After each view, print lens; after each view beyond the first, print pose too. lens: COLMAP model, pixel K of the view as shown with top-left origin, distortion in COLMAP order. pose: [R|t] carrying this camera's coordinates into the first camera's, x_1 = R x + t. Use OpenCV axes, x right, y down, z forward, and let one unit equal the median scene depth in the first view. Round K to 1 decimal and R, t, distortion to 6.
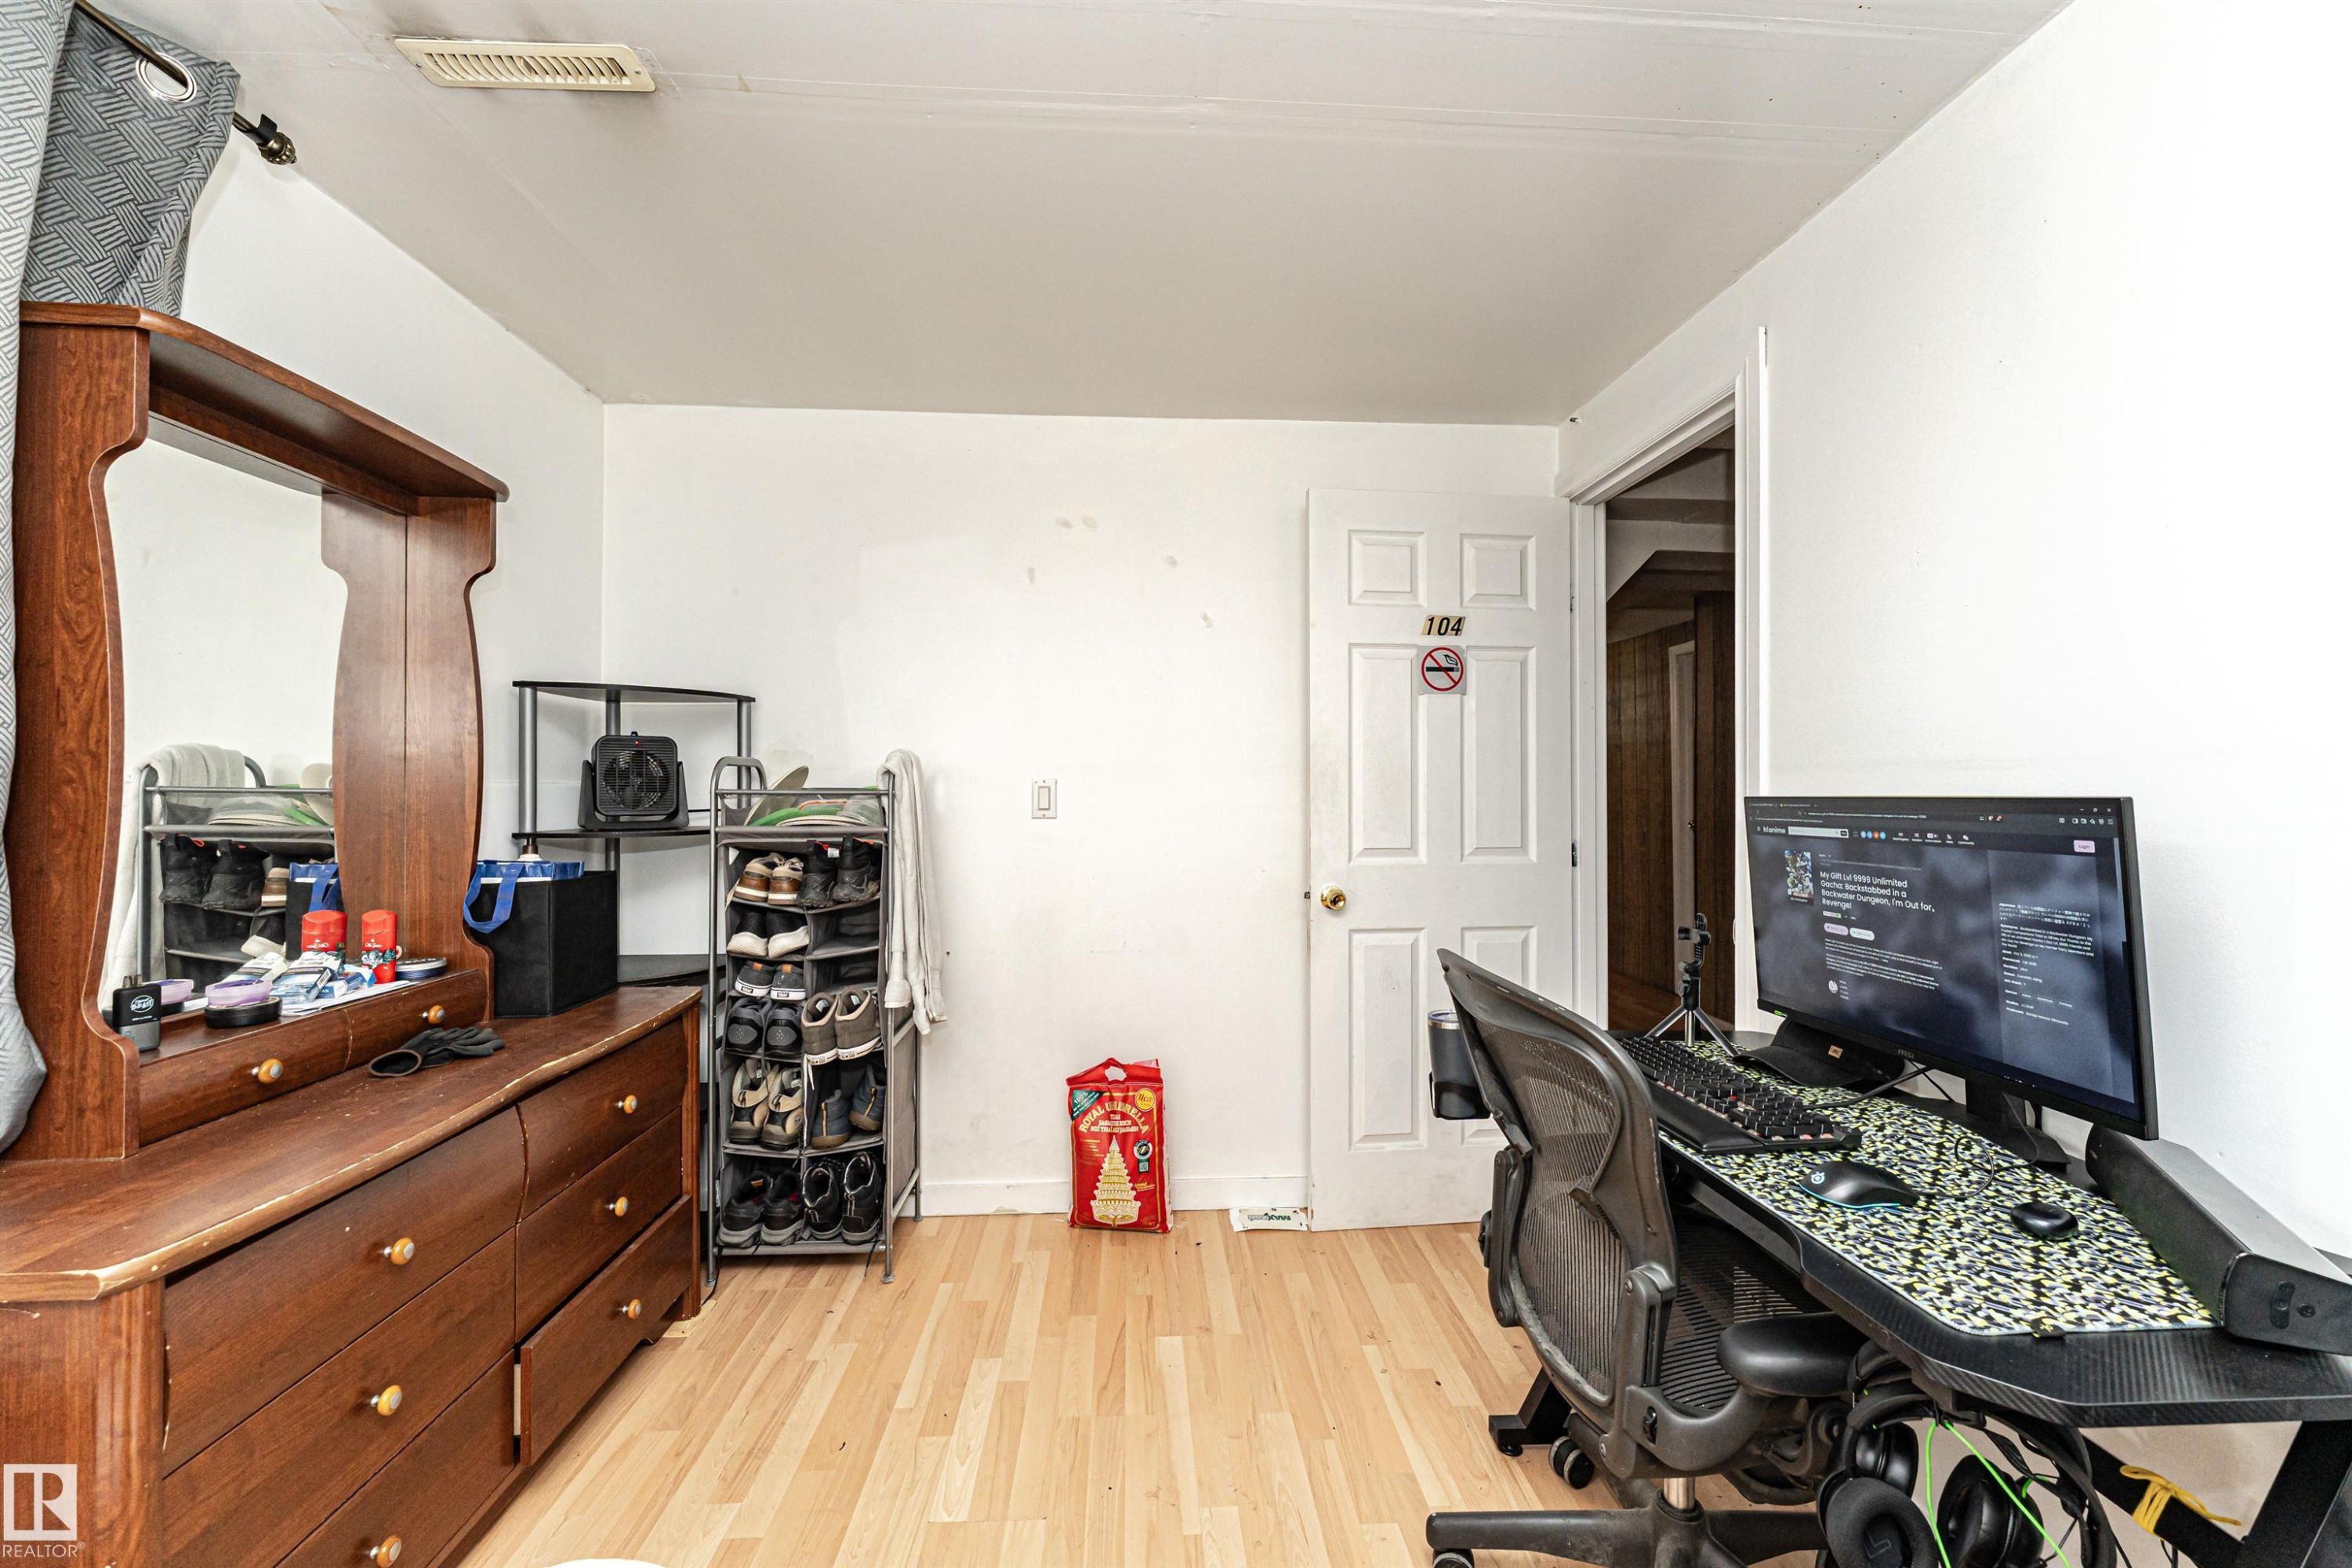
lens RADIAL K [[969.1, 0, 1195.3], [0, 969.1, 778.8], [0, 0, 1]] dist [0.001045, -0.000061]
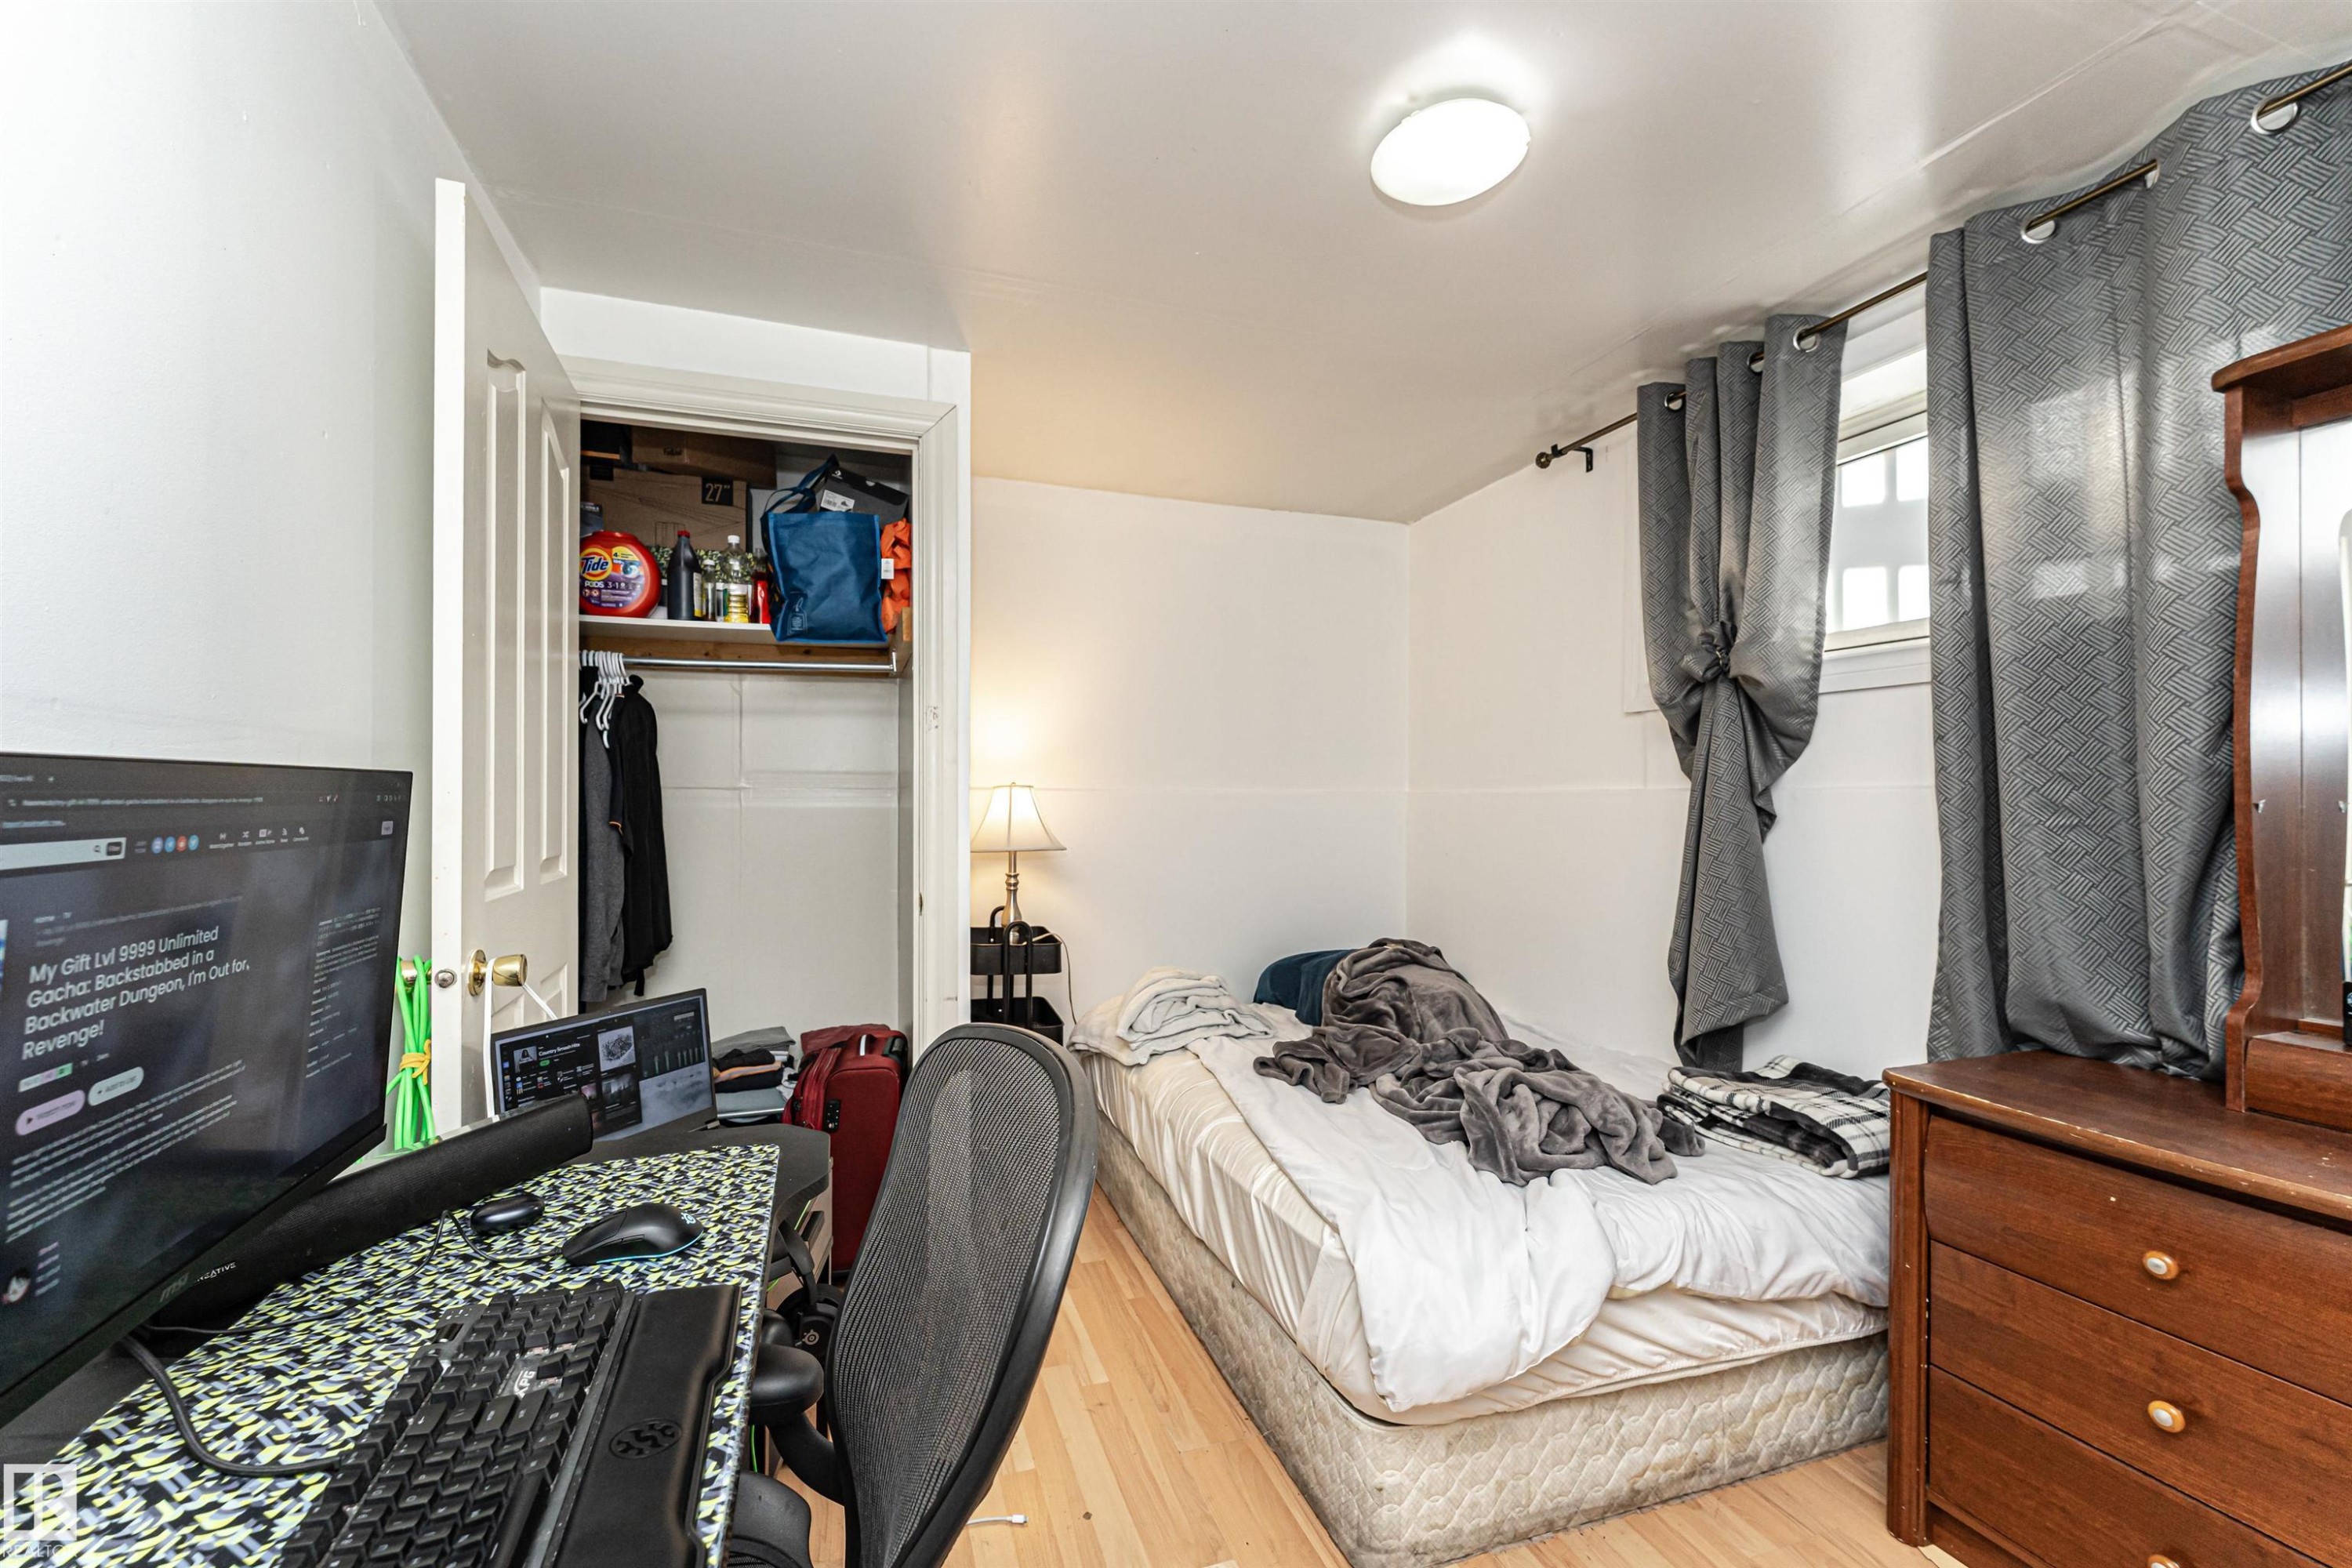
lens RADIAL K [[969.1, 0, 1195.3], [0, 969.1, 778.8], [0, 0, 1]] dist [0.001045, -0.000061]
pose [[-0.961398, -0.001322, -0.275158, 0.403245], [0.006703, 0.999579, -0.028224, 0.048091], [0.275079, -0.028979, -0.960985, 1.751895]]
